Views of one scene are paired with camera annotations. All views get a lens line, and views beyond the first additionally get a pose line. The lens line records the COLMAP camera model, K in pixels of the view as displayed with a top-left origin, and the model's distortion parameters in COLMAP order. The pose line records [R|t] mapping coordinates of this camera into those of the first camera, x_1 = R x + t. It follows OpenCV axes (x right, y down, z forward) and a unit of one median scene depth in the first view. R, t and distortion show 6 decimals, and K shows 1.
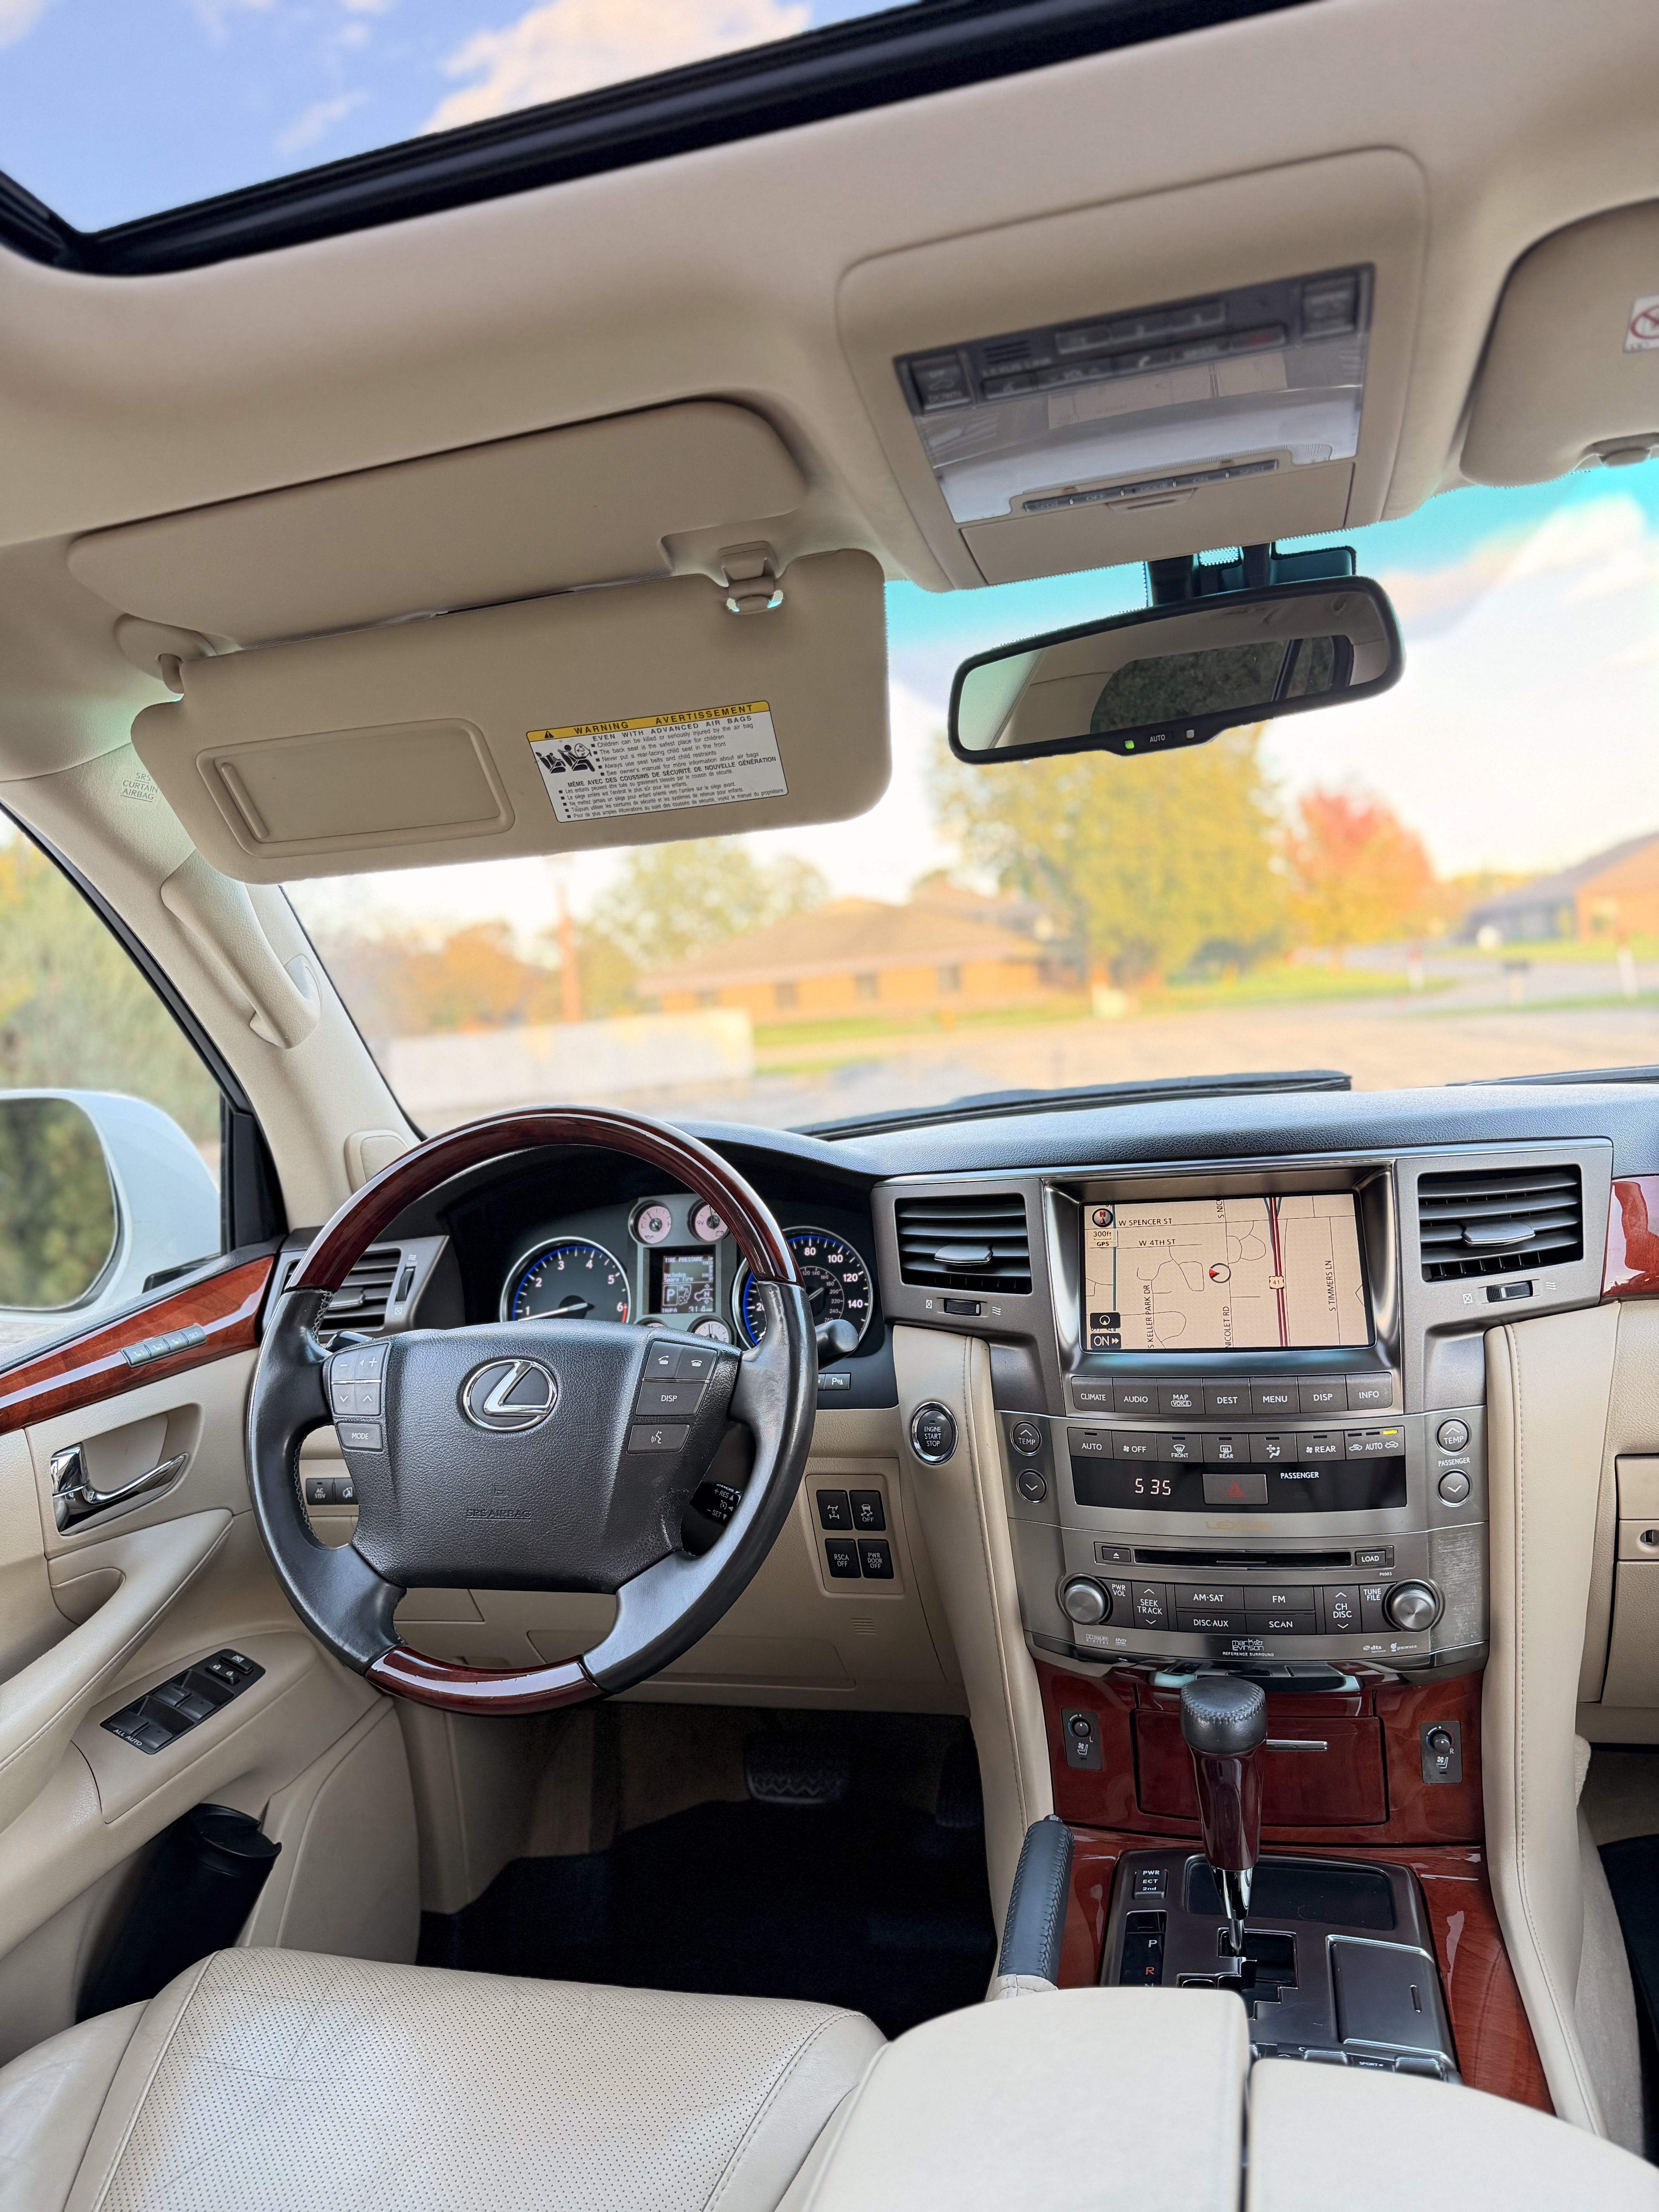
lens RADIAL K [[1576.9, 0, 829.5], [0, 1576.9, 1106.0], [0, 0, 1]] dist [0.146132, -0.243123]
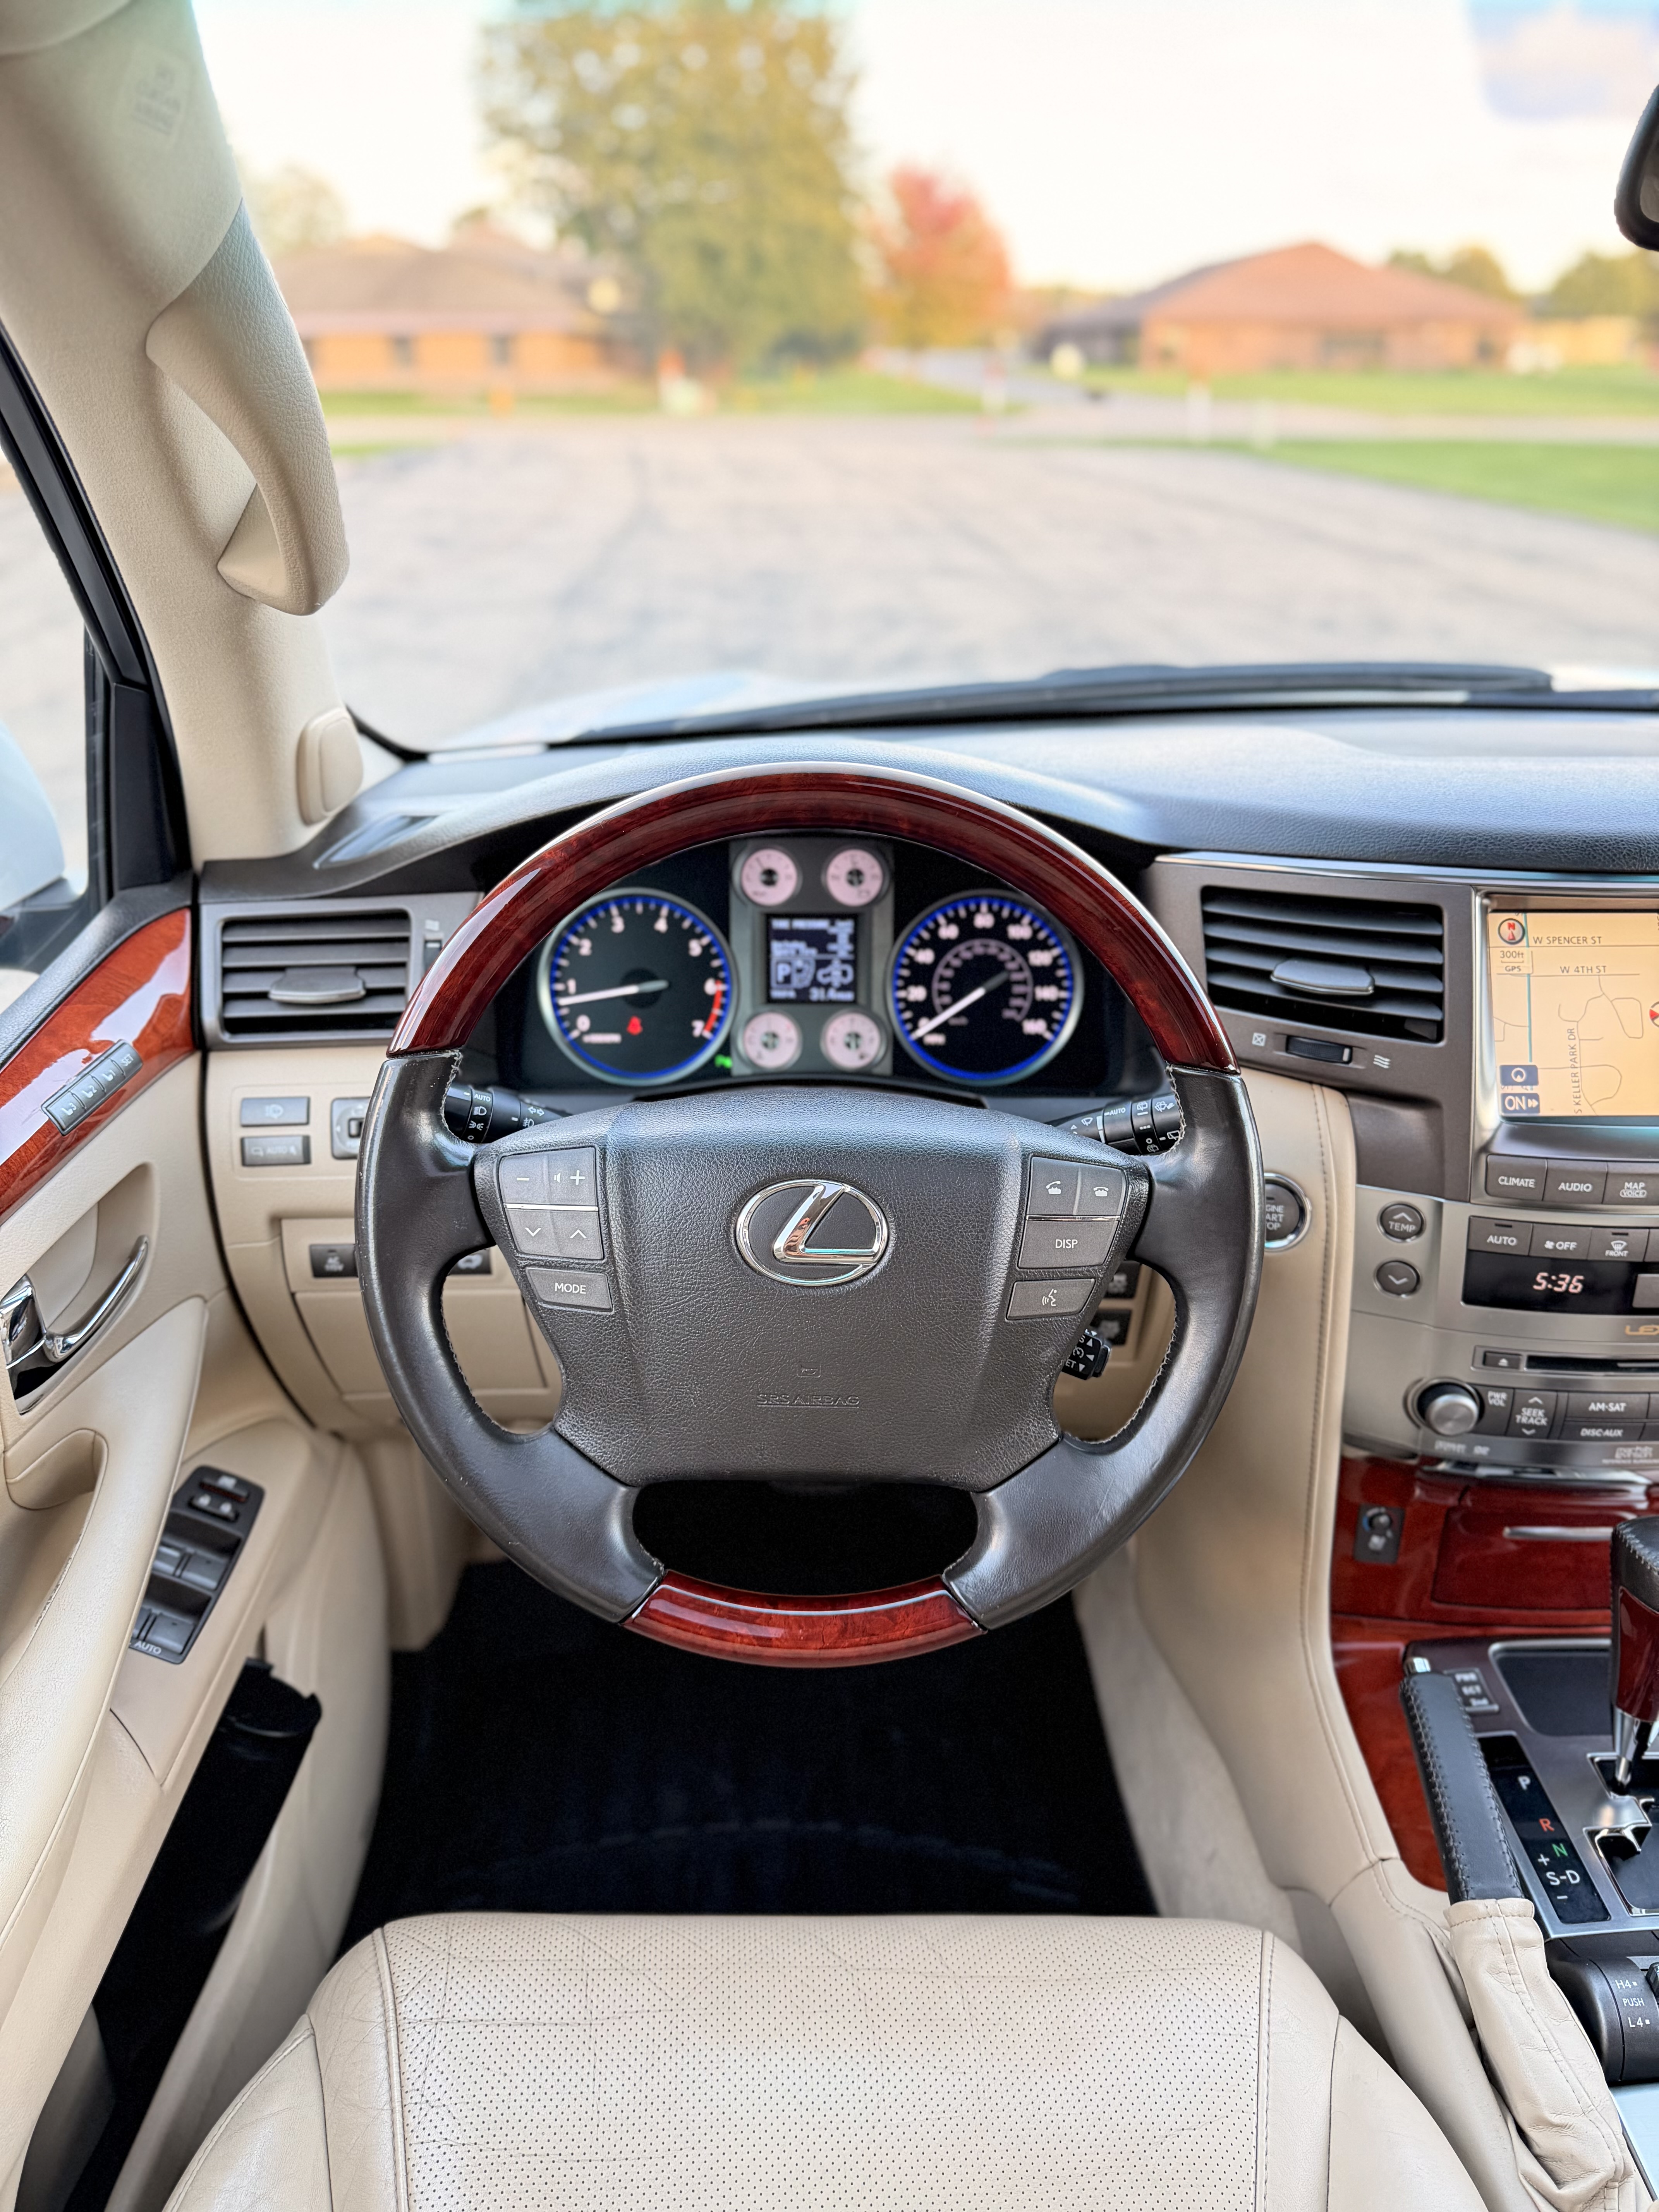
lens RADIAL K [[1602.5, 0, 829.6], [0, 1602.5, 1137.1], [0, 0, 1]] dist [0.076768, -0.110289]
pose [[0.957528, -0.037123, 0.285939, -0.367368], [-0.068684, 0.933766, 0.351232, -0.087126], [-0.280039, -0.355954, 0.891558, 0.395116]]
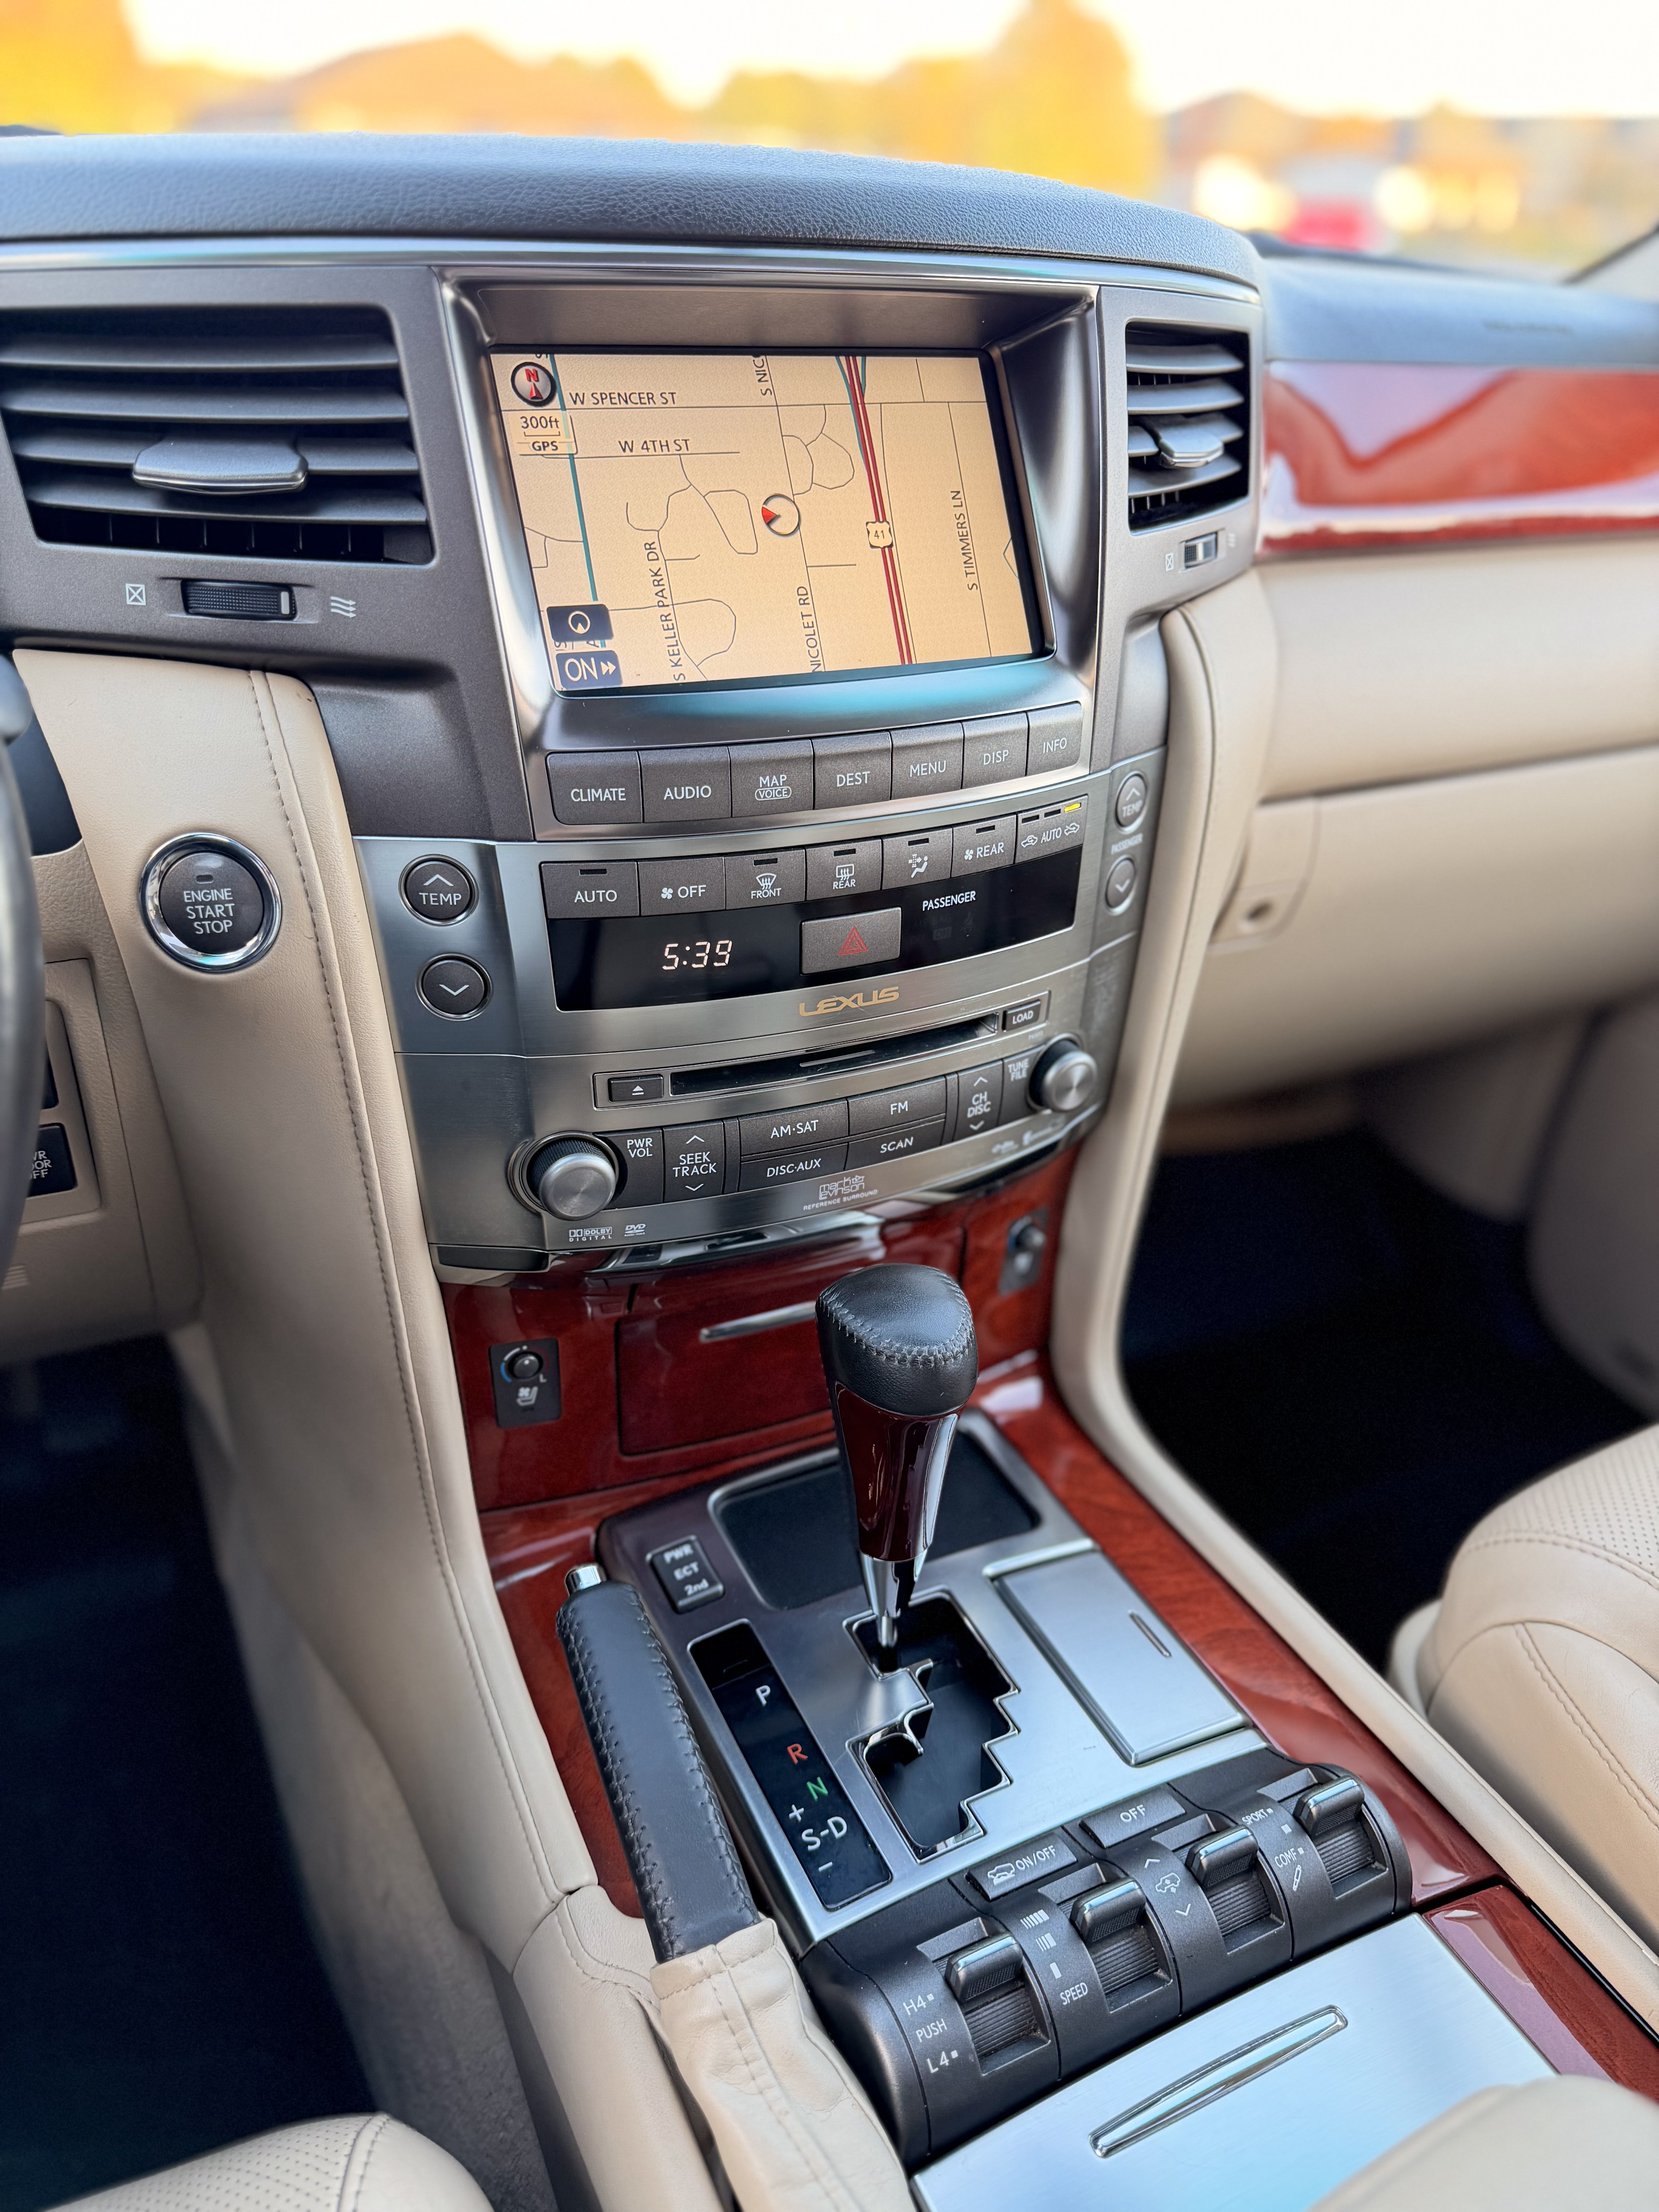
lens RADIAL K [[1596.2, 0, 829.5], [0, 1596.2, 1106.0], [0, 0, 1]] dist [0.093189, -0.212684]
pose [[0.744041, -0.218362, 0.631444, -0.100633], [-0.071917, 0.913420, 0.400615, 0.071107], [-0.664252, -0.343485, 0.663918, 0.596282]]
